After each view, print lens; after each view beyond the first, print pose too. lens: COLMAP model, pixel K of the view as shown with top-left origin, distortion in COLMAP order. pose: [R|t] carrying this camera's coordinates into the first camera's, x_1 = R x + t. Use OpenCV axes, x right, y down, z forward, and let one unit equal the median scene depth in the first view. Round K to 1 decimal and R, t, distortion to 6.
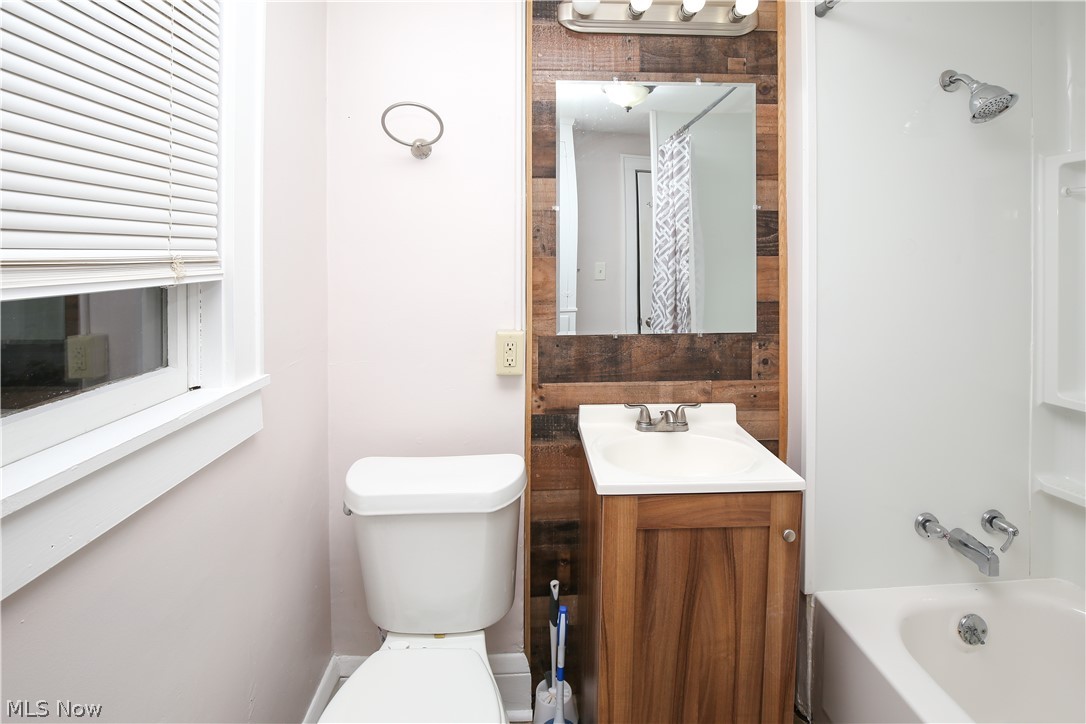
lens RADIAL K [[541.3, 0, 542.0], [0, 541.3, 310.3], [0, 0, 1]] dist [-0.024650, 0.002169]
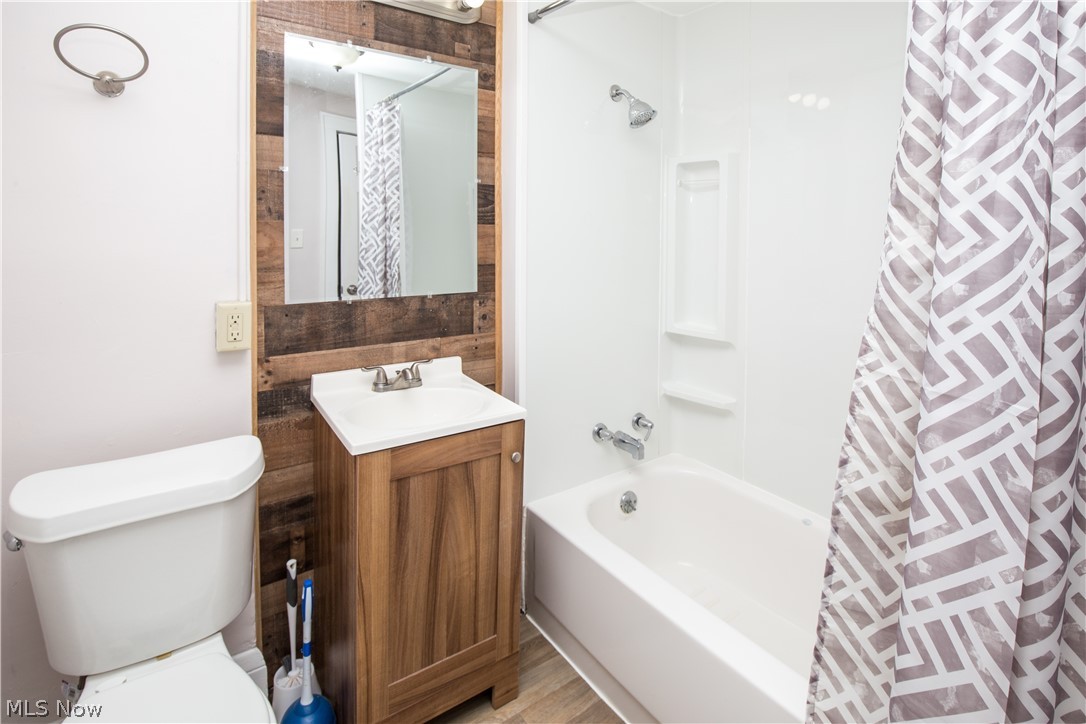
lens RADIAL K [[541.3, 0, 542.0], [0, 541.3, 310.3], [0, 0, 1]] dist [-0.024650, 0.002169]
pose [[0.841520, -0.063672, 0.536460, -0.101740], [0.031603, 0.997132, 0.068774, 0.005919], [-0.539300, -0.040921, 0.841119, -0.035789]]
